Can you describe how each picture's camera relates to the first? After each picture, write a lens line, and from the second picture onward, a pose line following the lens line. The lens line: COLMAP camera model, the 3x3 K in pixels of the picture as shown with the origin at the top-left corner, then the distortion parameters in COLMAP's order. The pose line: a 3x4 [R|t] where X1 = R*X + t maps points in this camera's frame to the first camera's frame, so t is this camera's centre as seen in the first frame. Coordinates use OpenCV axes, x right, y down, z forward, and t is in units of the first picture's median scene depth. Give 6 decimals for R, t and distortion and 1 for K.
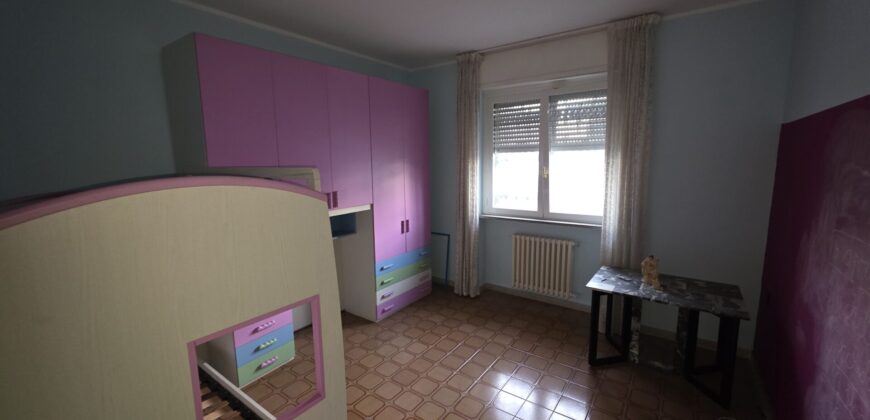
lens RADIAL K [[351.8, 0, 435.0], [0, 351.8, 210.0], [0, 0, 1]] dist [-0.000241, -0.000013]
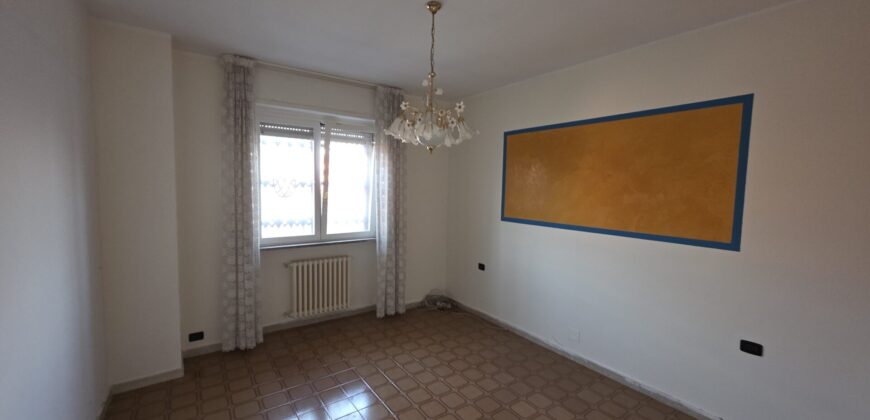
lens RADIAL K [[351.8, 0, 435.0], [0, 351.8, 210.0], [0, 0, 1]] dist [-0.000241, -0.000013]
pose [[0.325302, -0.046591, 0.944462, -0.571985], [0.108134, 0.994066, 0.011794, -0.044230], [-0.939407, 0.098292, 0.328410, 0.331033]]
